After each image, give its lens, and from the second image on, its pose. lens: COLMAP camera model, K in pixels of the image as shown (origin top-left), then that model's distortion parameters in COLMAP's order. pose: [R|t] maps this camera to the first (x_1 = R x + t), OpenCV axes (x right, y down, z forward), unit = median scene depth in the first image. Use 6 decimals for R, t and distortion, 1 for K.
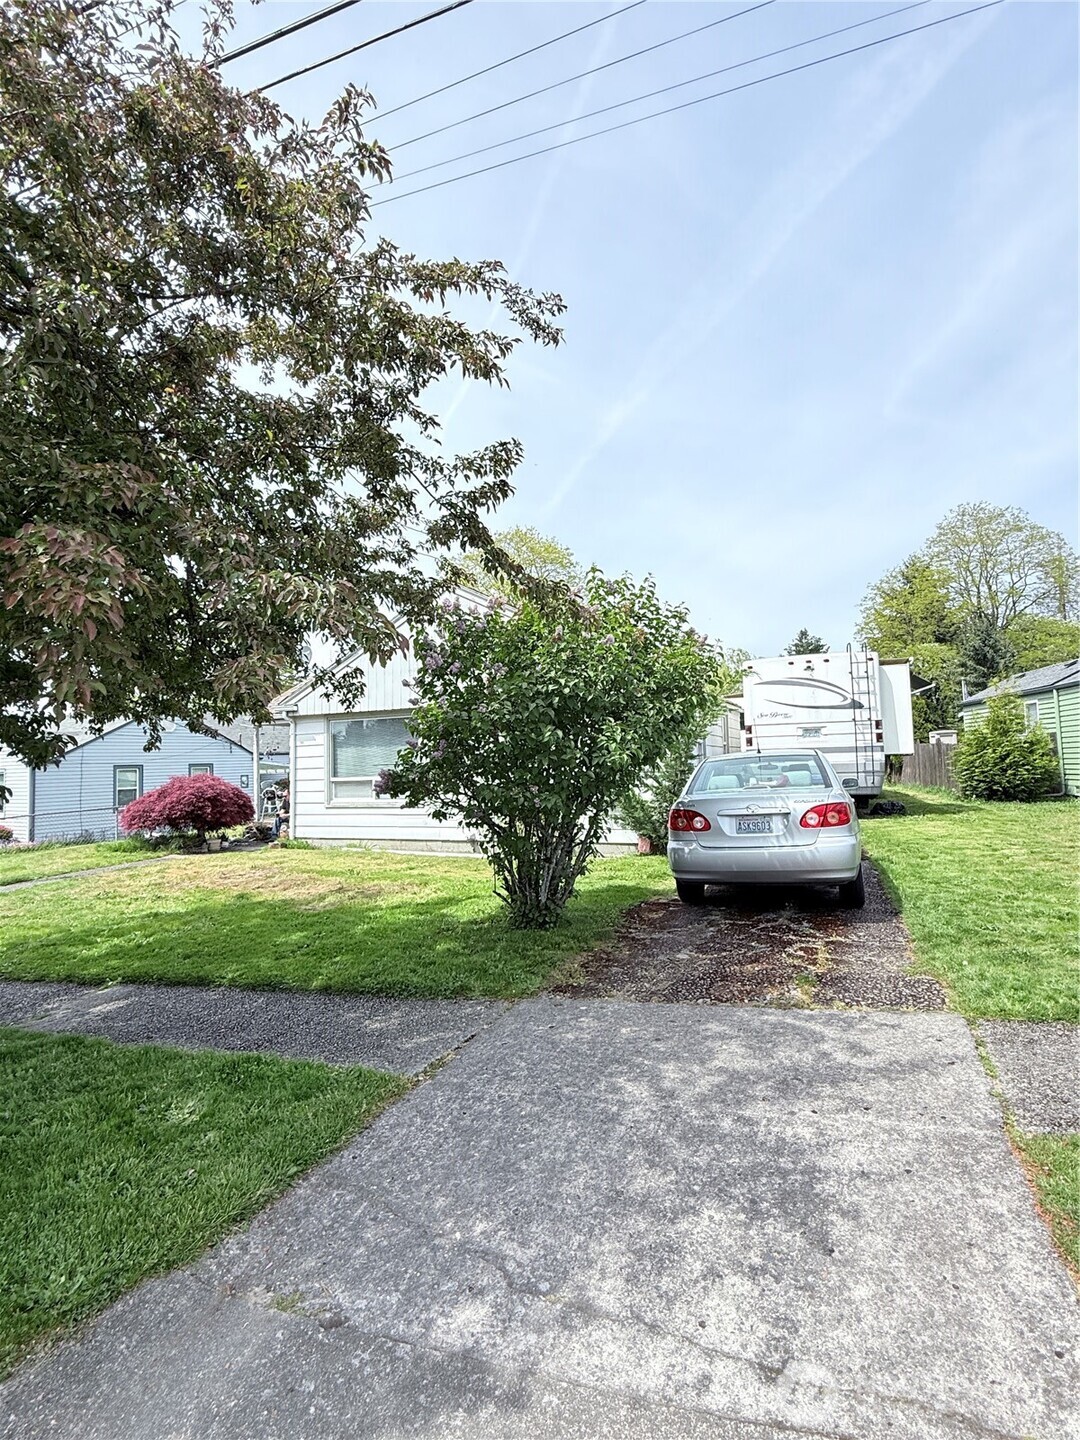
lens RADIAL K [[697.7, 0, 536.7], [0, 697.7, 720.1], [0, 0, 1]] dist [-0.000917, 0.000845]
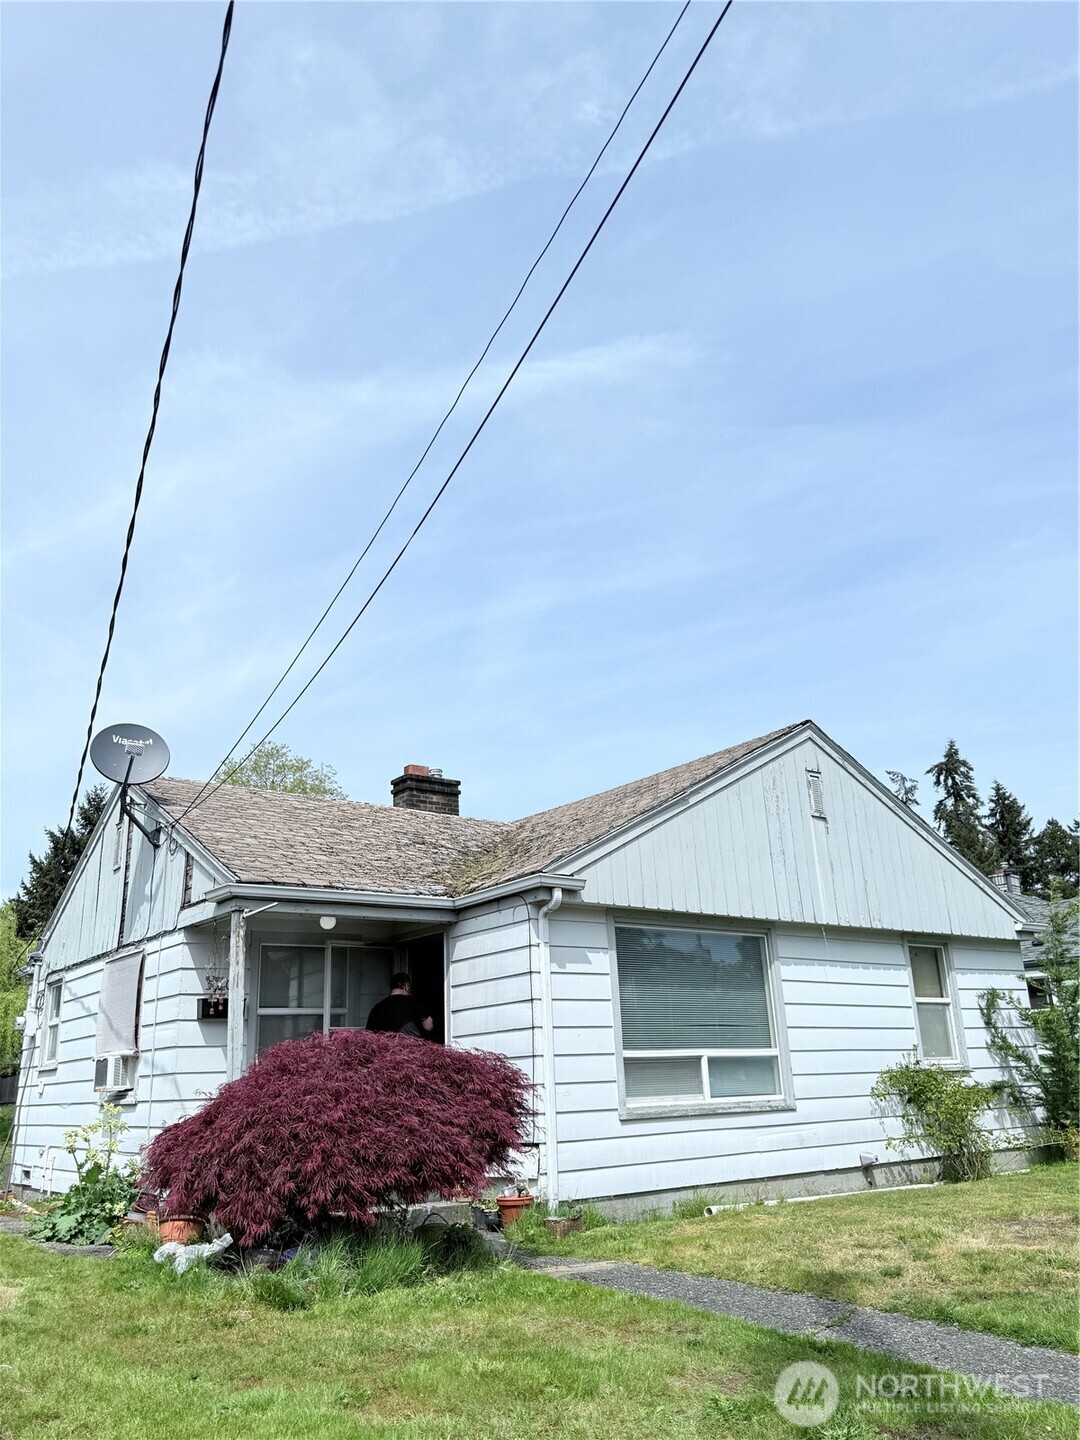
lens RADIAL K [[1104.0, 0, 528.4], [0, 1104.0, 723.5], [0, 0, 1]] dist [0.071408, -0.098104]
pose [[0.489680, 0.278753, 0.826142, -2.718323], [-0.032735, 0.952726, -0.302061, 0.277233], [-0.871288, 0.120869, 0.475656, 1.883447]]
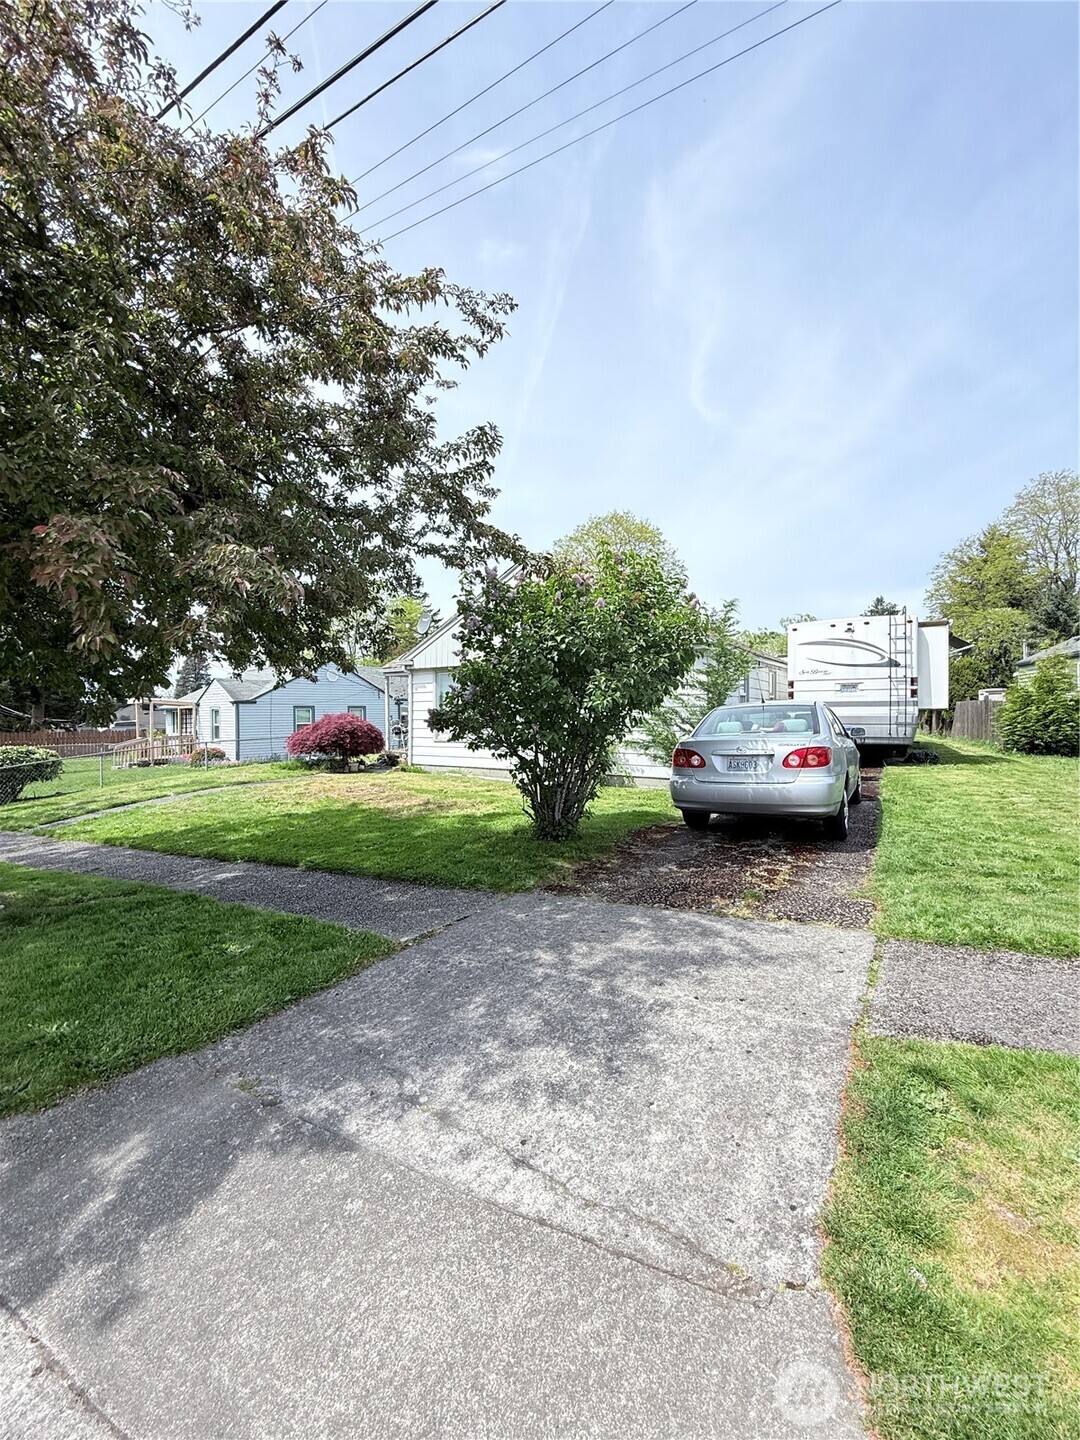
lens RADIAL K [[574.3, 0, 537.9], [0, 574.3, 719.0], [0, 0, 1]] dist [-0.000060, 0.000149]
pose [[0.985592, 0.023853, -0.167452, 0.160587], [-0.011246, 0.997057, 0.075831, 0.009314], [0.168768, -0.072855, 0.982960, 0.015325]]
